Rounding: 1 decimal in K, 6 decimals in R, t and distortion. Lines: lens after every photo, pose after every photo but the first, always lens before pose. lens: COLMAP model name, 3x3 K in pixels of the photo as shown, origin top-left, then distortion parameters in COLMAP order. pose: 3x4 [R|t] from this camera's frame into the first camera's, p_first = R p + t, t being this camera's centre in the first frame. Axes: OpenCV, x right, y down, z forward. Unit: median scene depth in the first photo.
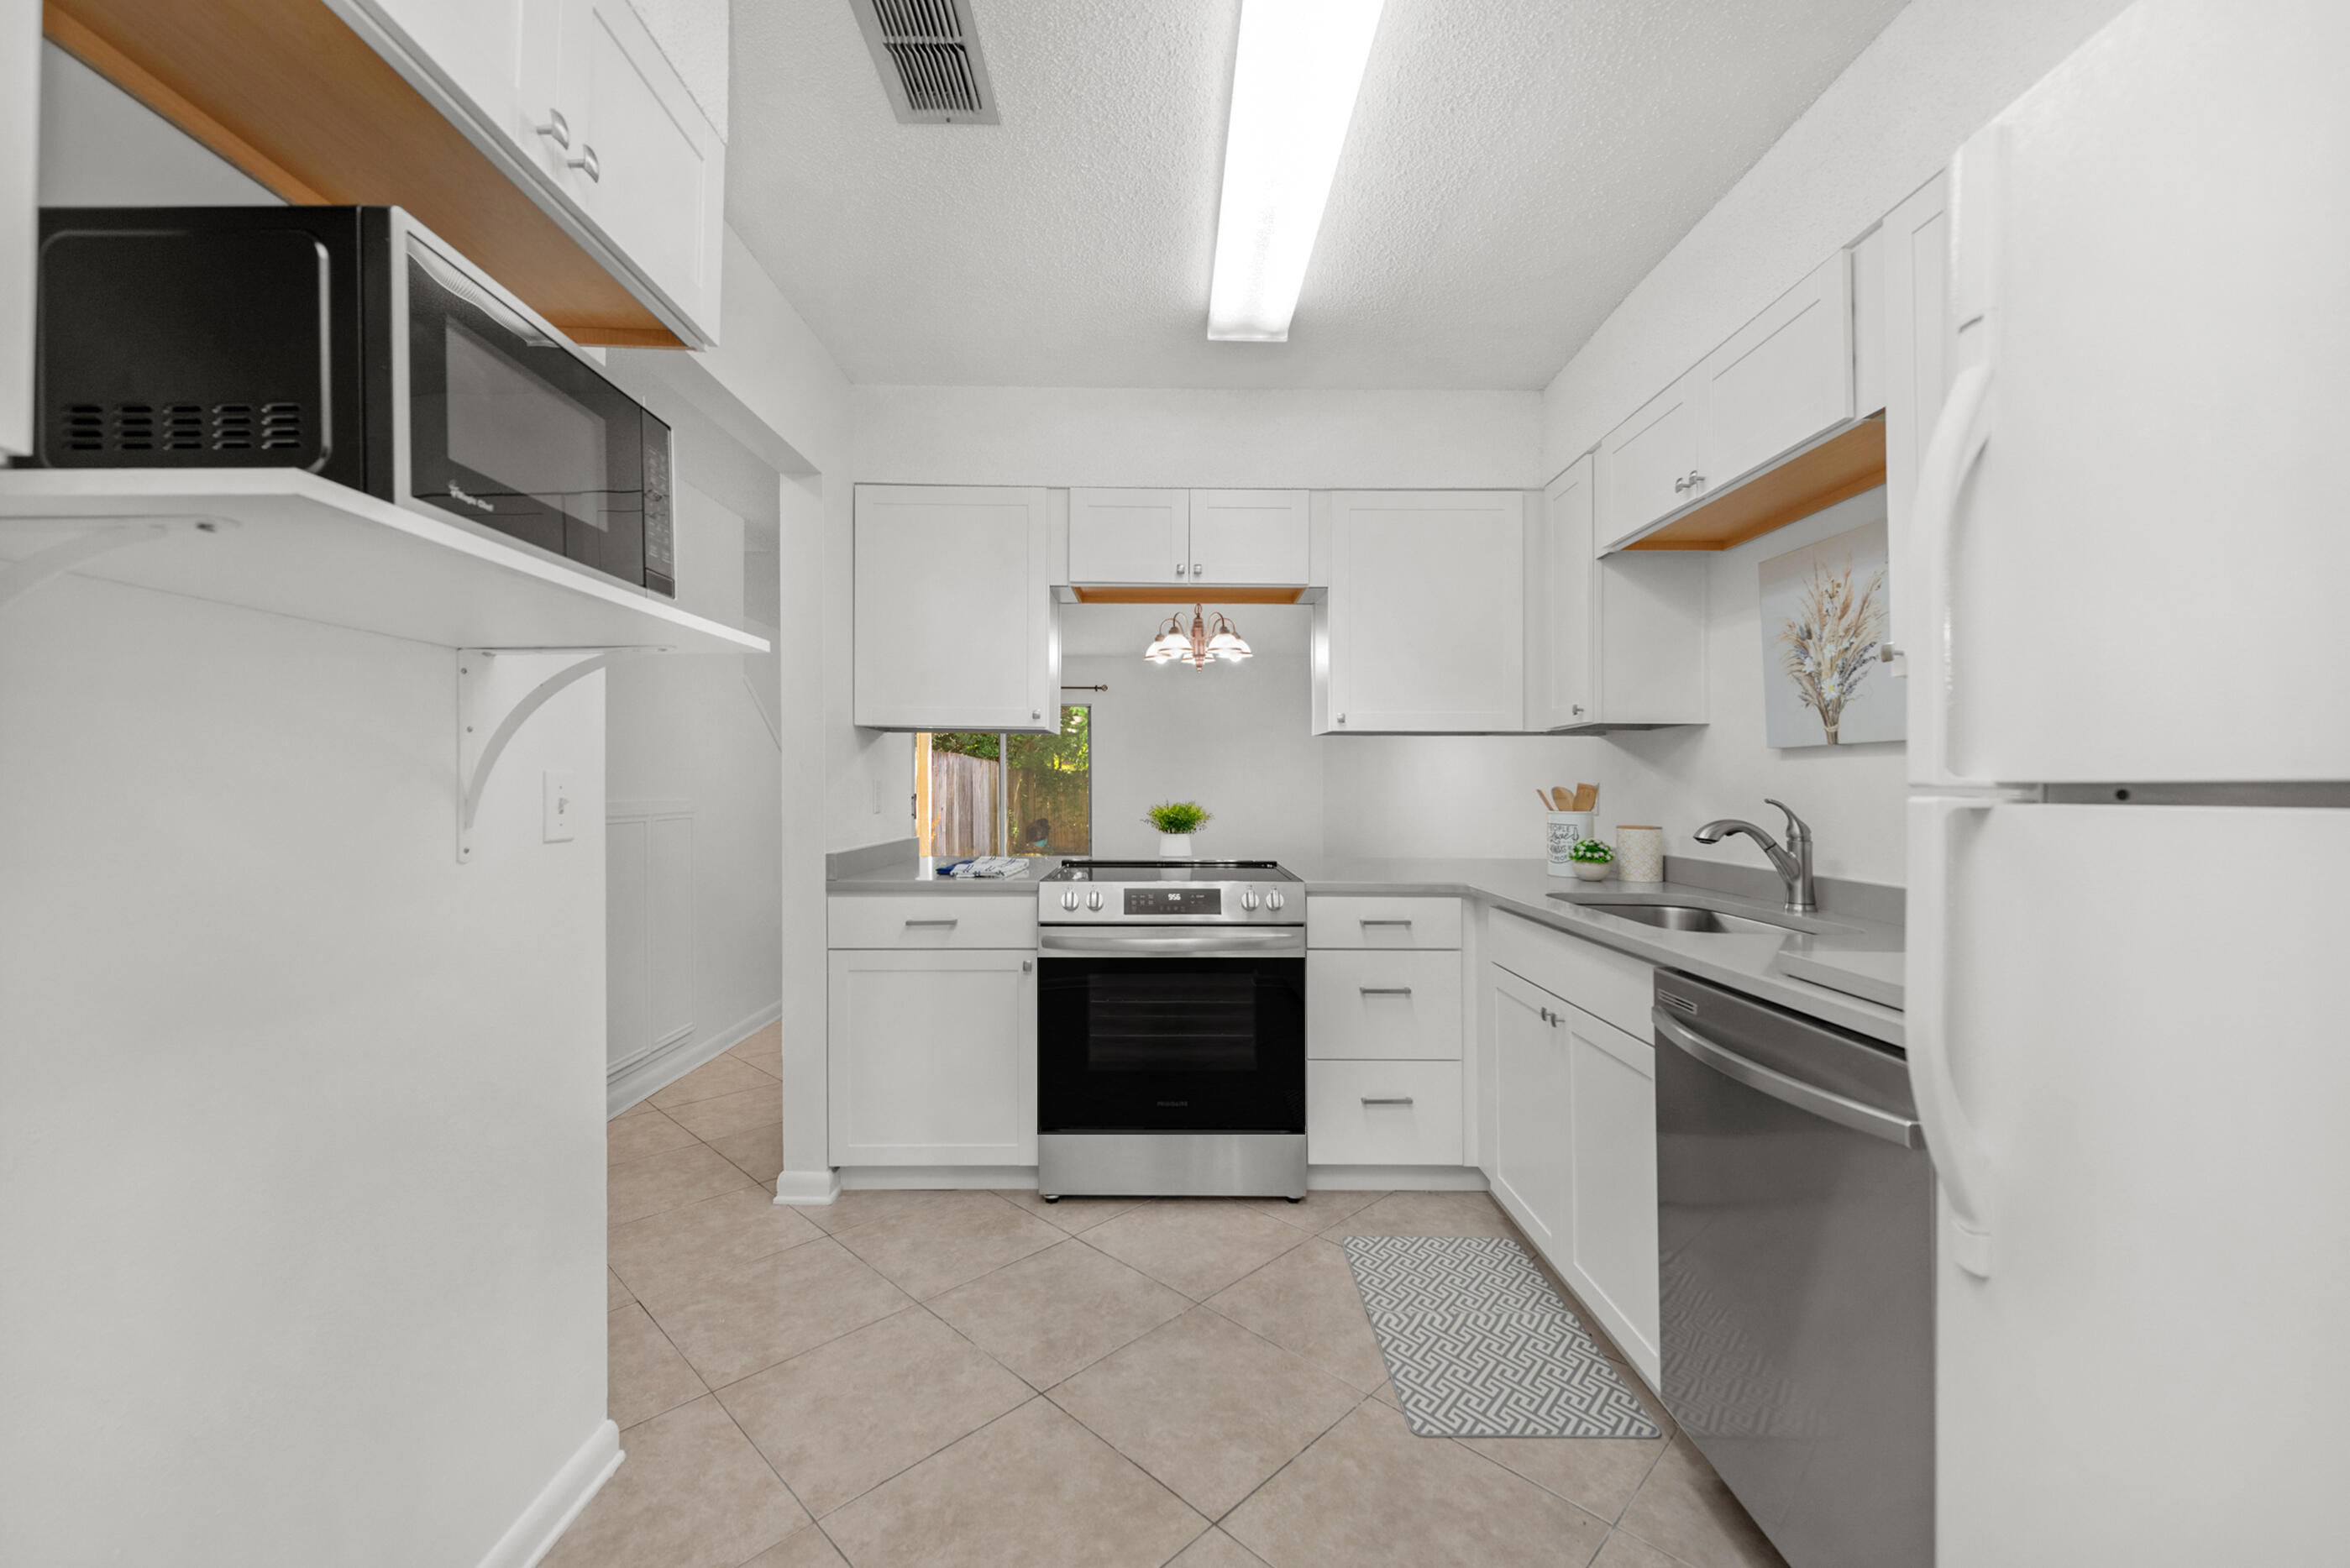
lens RADIAL K [[918.0, 0, 1194.1], [0, 918.0, 777.0], [0, 0, 1]] dist [0.008759, -0.001816]
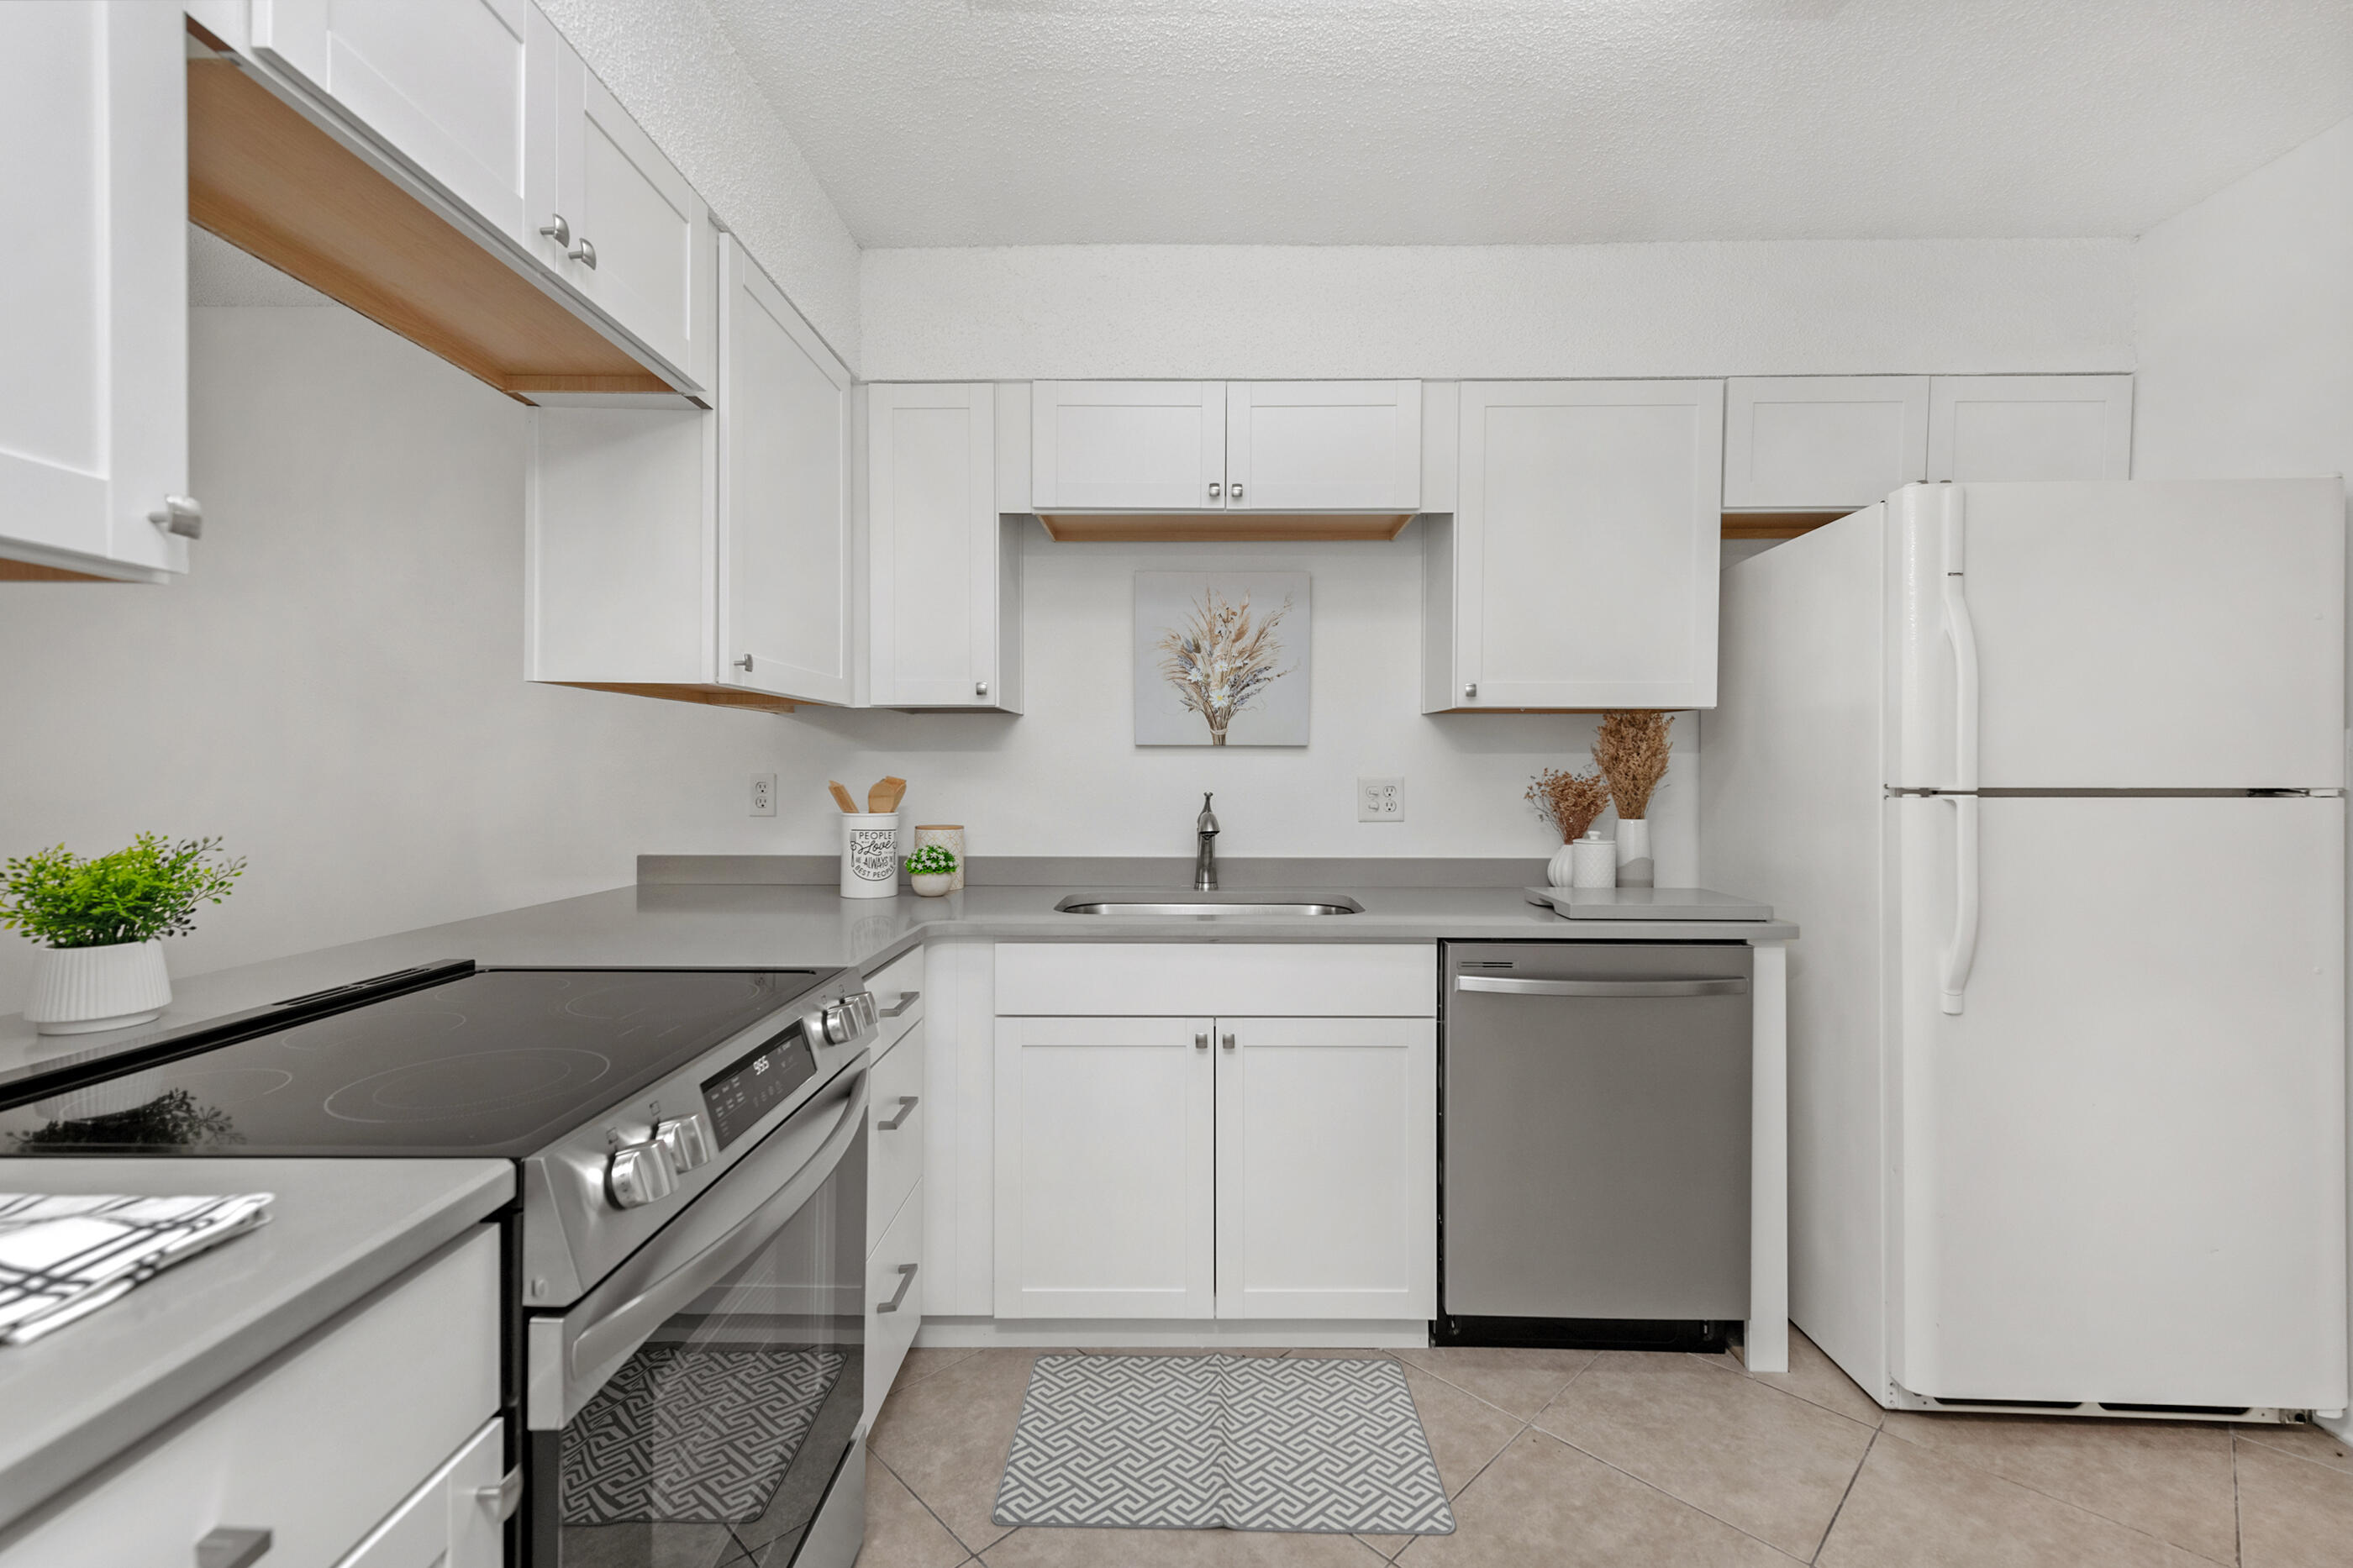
lens RADIAL K [[967.0, 0, 1159.8], [0, 967.0, 779.8], [0, 0, 1]] dist [0.006926, -0.000947]
pose [[0.039076, -0.011127, 0.999174, -0.442477], [-0.012761, 0.999851, 0.011634, -0.003543], [-0.999155, -0.013205, 0.038928, 0.814108]]
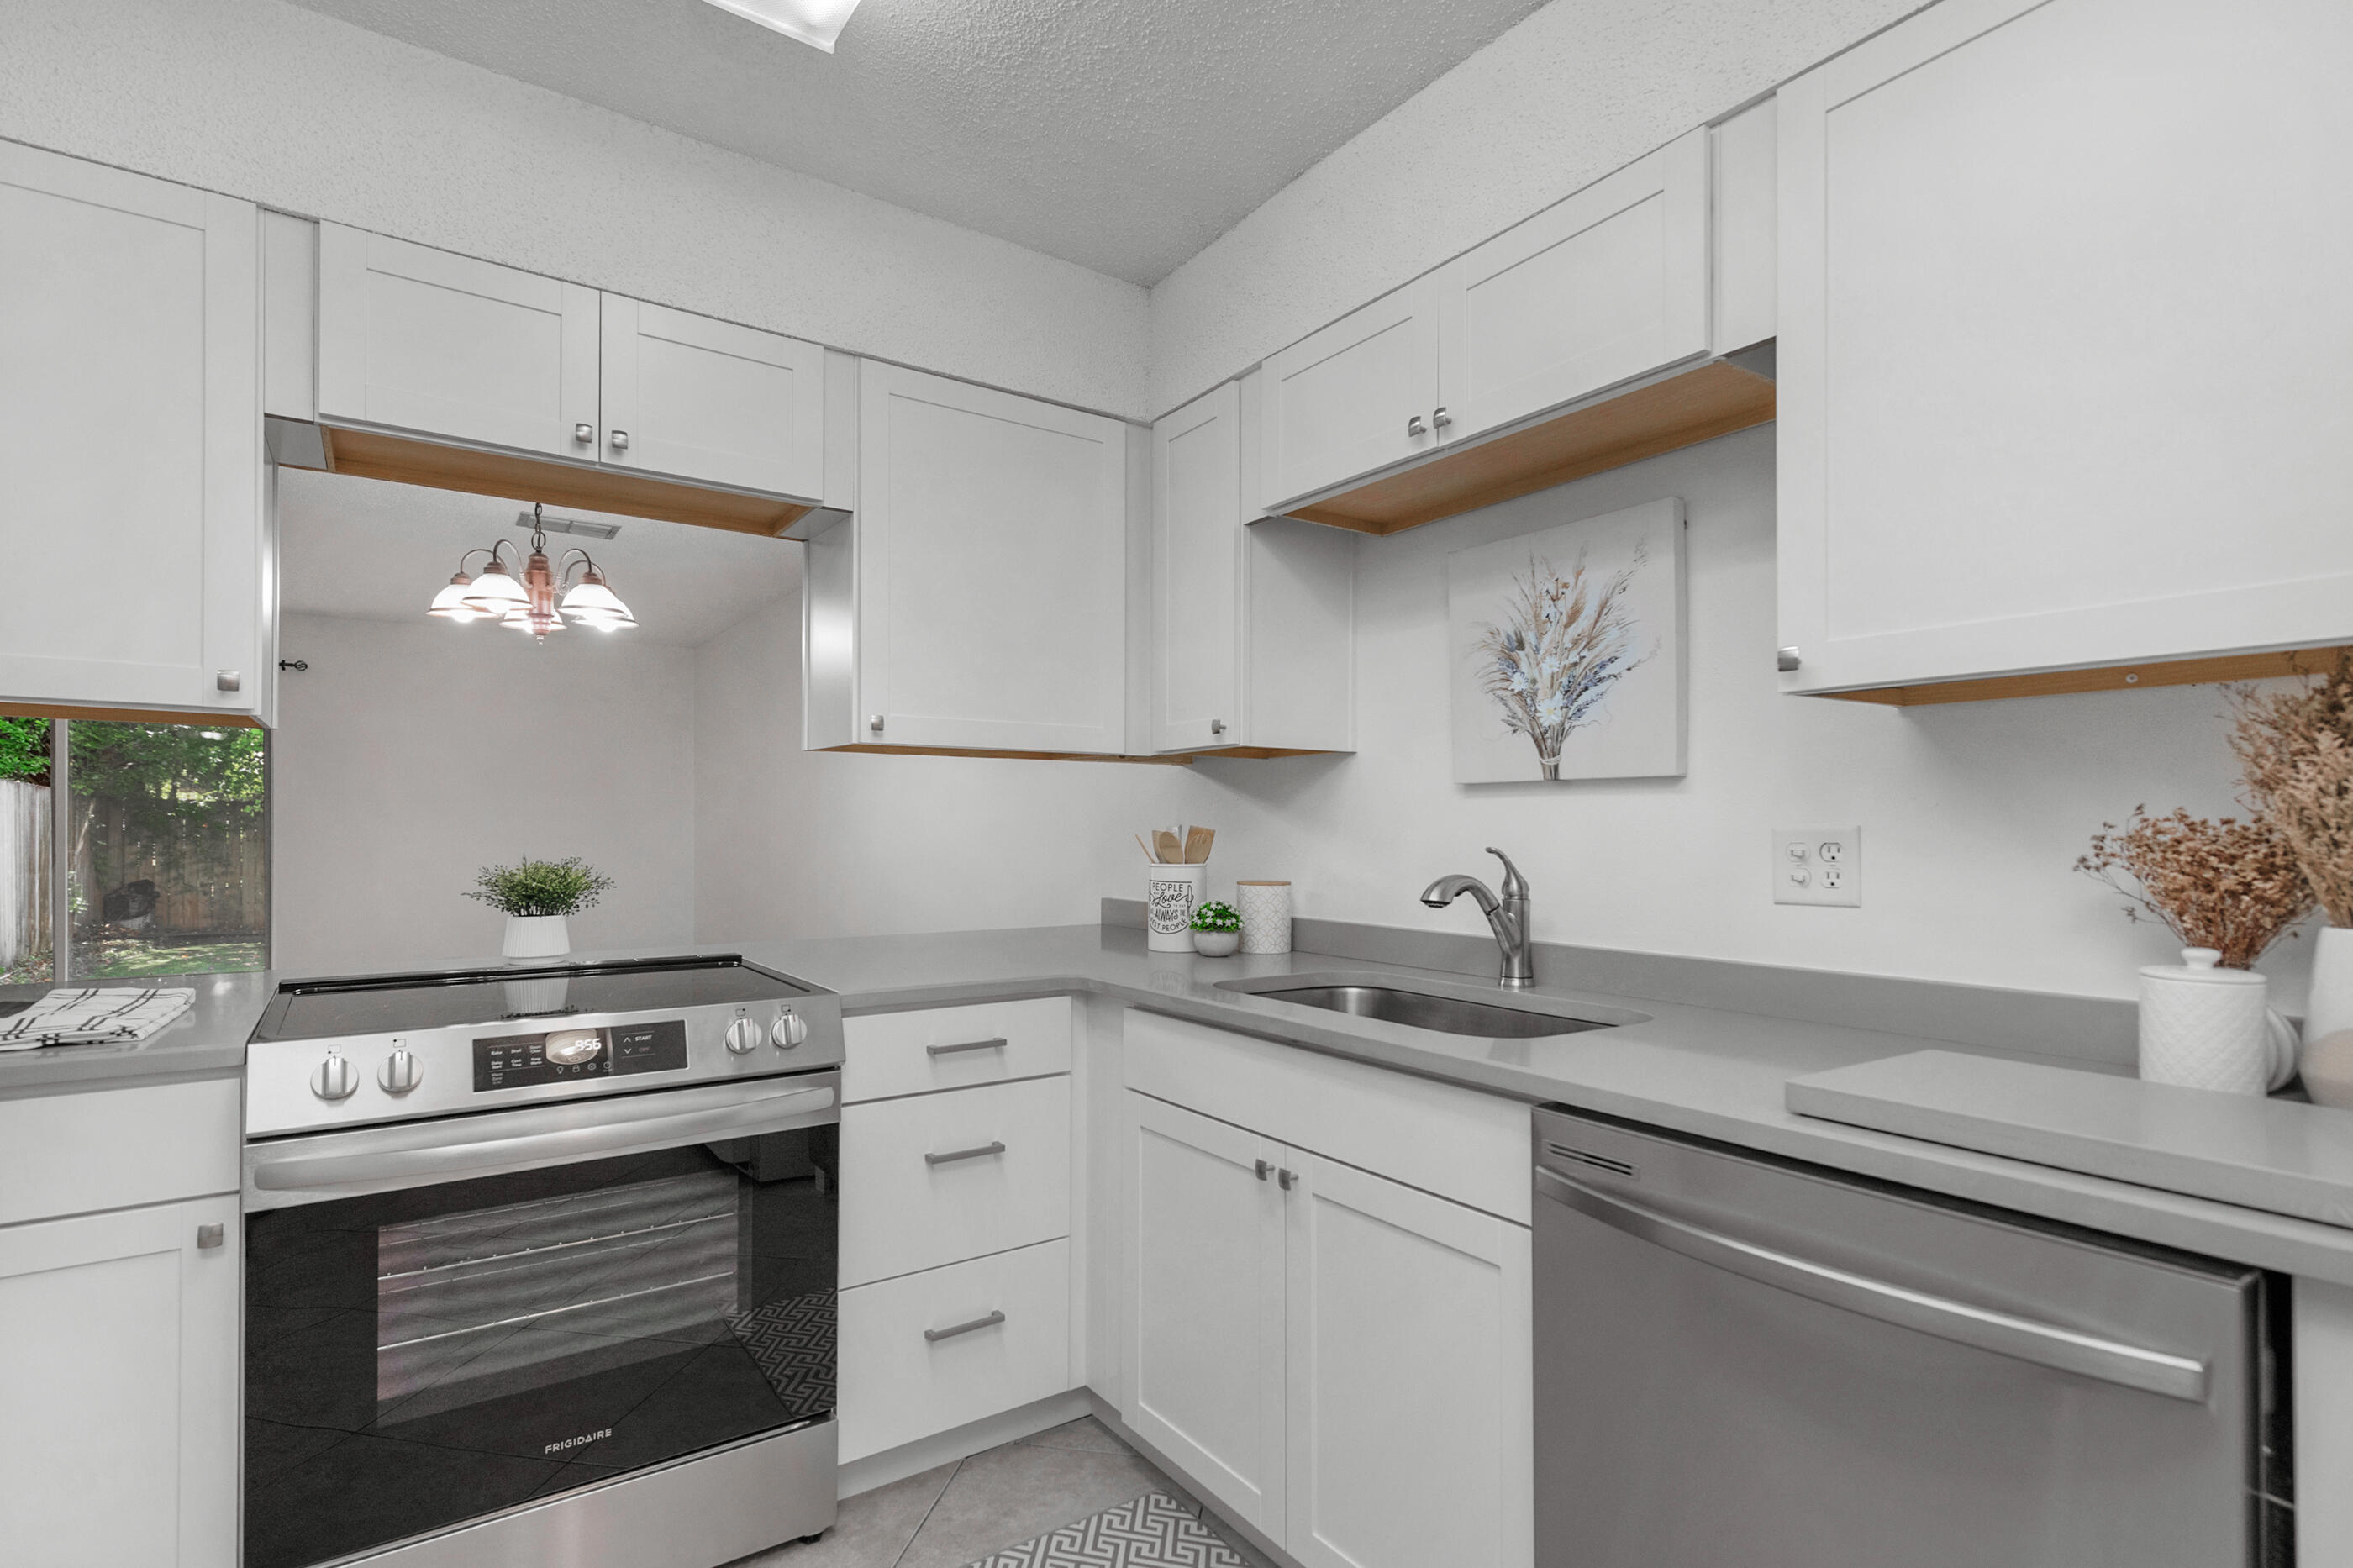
lens RADIAL K [[1065.3, 0, 1170.7], [0, 1065.3, 826.4], [0, 0, 1]] dist [0.016242, -0.003597]
pose [[0.823696, 0.001458, 0.567030, -0.098952], [-0.006210, 0.999960, 0.006449, 0.001301], [-0.566998, -0.008833, 0.823672, 0.323912]]
